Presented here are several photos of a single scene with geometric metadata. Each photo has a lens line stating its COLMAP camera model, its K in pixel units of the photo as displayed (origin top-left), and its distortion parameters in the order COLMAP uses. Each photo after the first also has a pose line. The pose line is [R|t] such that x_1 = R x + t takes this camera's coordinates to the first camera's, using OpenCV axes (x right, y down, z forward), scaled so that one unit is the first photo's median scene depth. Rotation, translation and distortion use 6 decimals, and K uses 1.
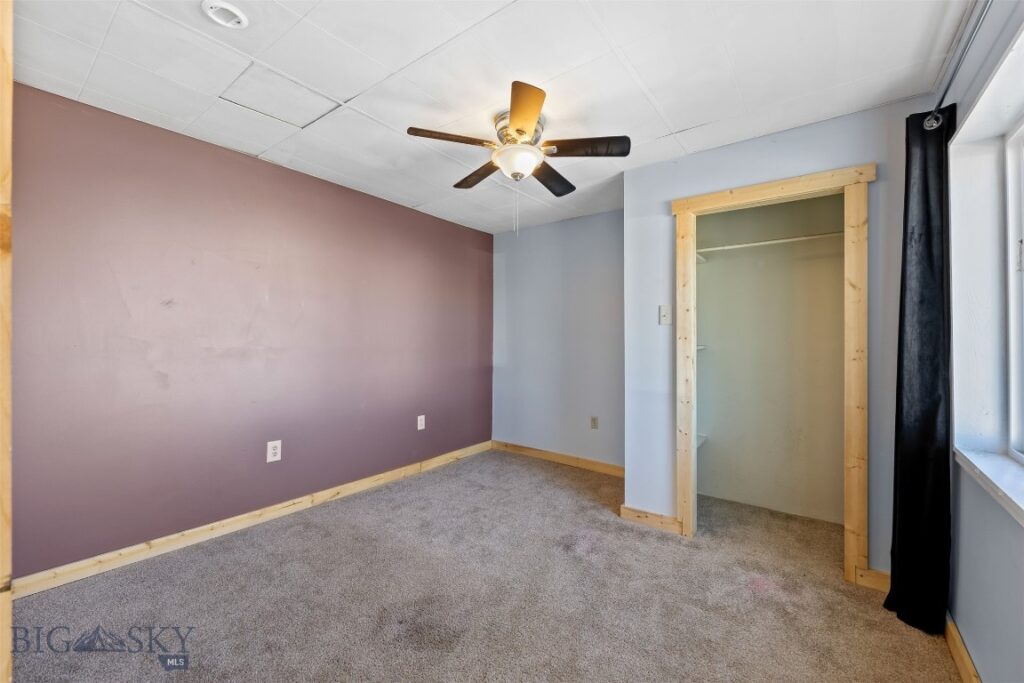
lens RADIAL K [[415.2, 0, 510.1], [0, 415.2, 336.9], [0, 0, 1]] dist [-0.000915, -0.000048]
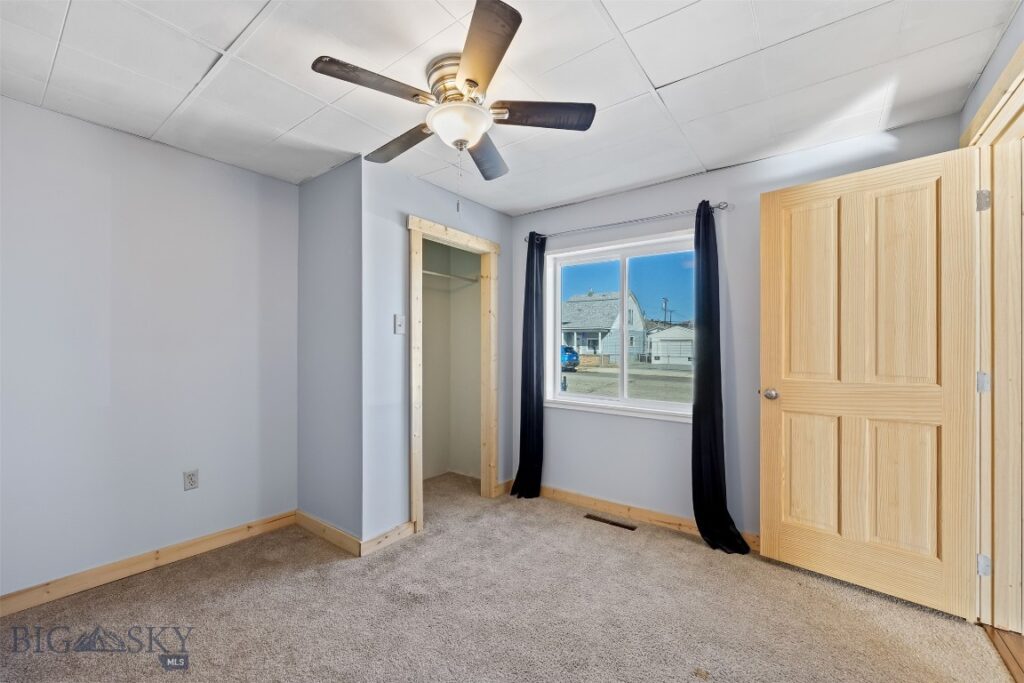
lens RADIAL K [[413.7, 0, 512.0], [0, 413.7, 341.5], [0, 0, 1]] dist [-0.000626, 0.000009]
pose [[-0.002599, 0.010214, 0.999944, -0.627936], [-0.003068, 0.999943, -0.010222, -0.002343], [-0.999992, -0.003094, -0.002567, 0.733702]]
